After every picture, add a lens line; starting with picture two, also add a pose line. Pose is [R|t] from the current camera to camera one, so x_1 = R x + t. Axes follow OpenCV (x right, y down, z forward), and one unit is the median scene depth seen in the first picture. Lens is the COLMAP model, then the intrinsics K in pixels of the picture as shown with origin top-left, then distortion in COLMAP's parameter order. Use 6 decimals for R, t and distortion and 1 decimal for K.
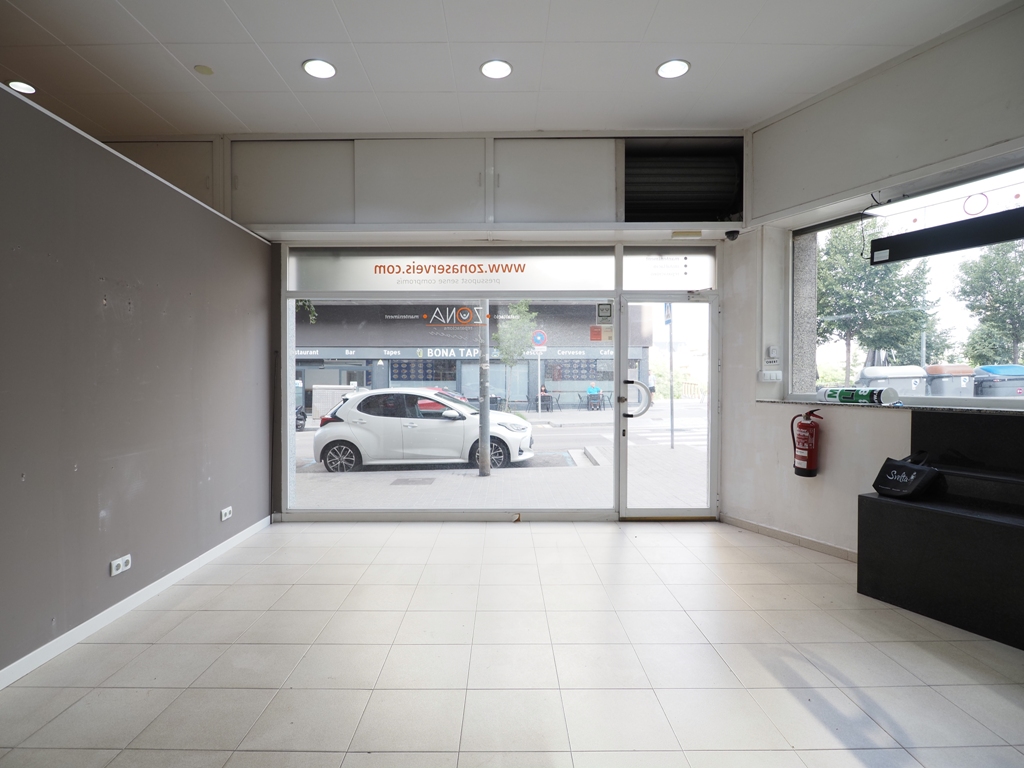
lens RADIAL K [[550.4, 0, 505.0], [0, 550.4, 385.2], [0, 0, 1]] dist [-0.001722, -0.010056]
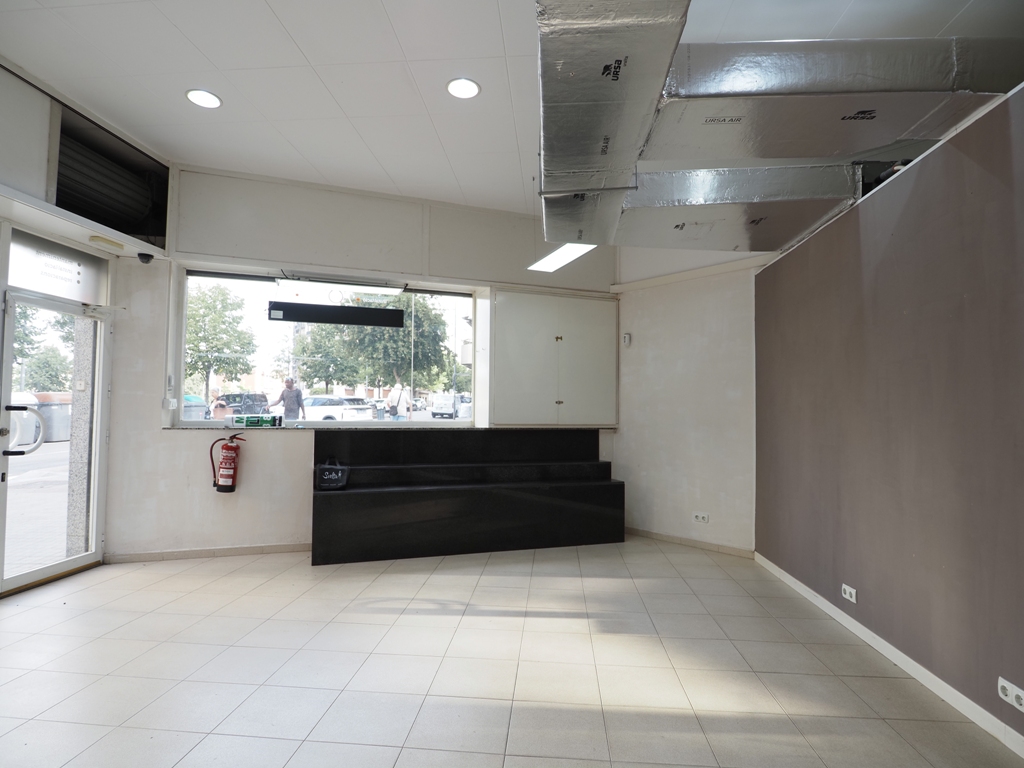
lens RADIAL K [[550.4, 0, 505.0], [0, 550.4, 385.2], [0, 0, 1]] dist [-0.001722, -0.010056]
pose [[0.092596, 0.050247, 0.994435, -0.493326], [0.000189, 0.998725, -0.050481, 0.000813], [-0.995704, 0.004862, 0.092469, 0.285342]]
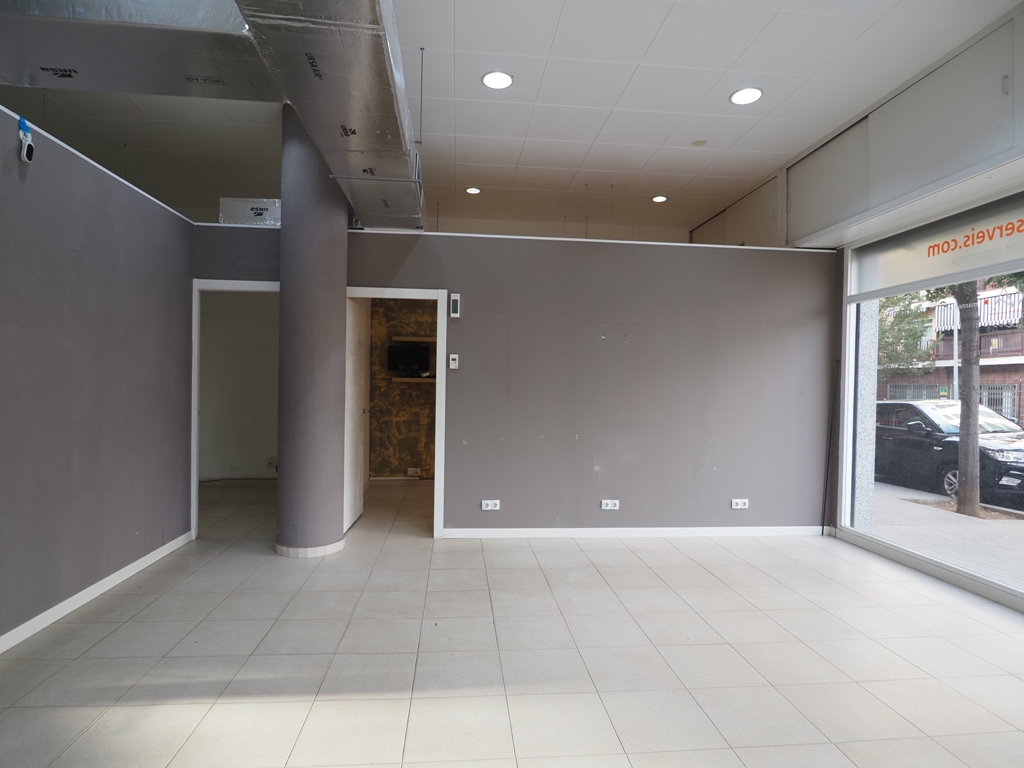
lens RADIAL K [[550.4, 0, 505.0], [0, 550.4, 385.2], [0, 0, 1]] dist [-0.001722, -0.010056]
pose [[0.086601, 0.004614, -0.996232, 0.540864], [-0.025849, 0.999663, 0.002383, -0.005456], [0.995908, 0.025545, 0.086691, 0.361826]]
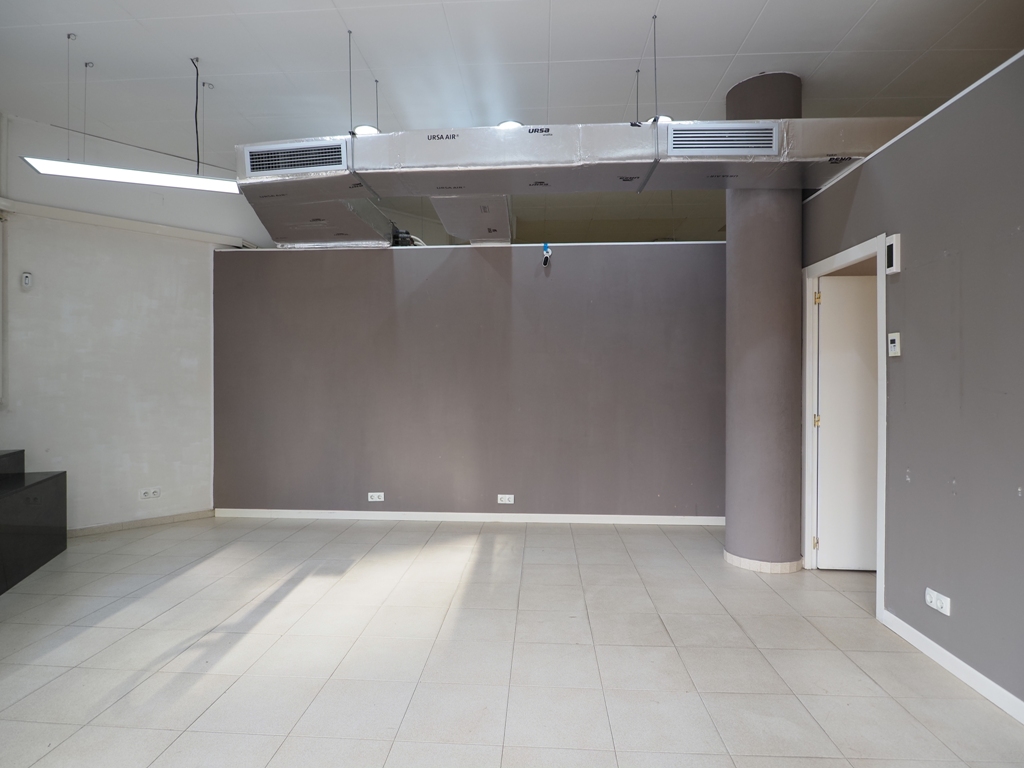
lens RADIAL K [[550.4, 0, 505.0], [0, 550.4, 385.2], [0, 0, 1]] dist [-0.001722, -0.010056]
pose [[-0.997835, -0.001357, 0.065755, -0.064176], [-0.000421, 0.999898, 0.014253, -0.006859], [-0.065767, 0.014194, -0.997734, 0.994909]]
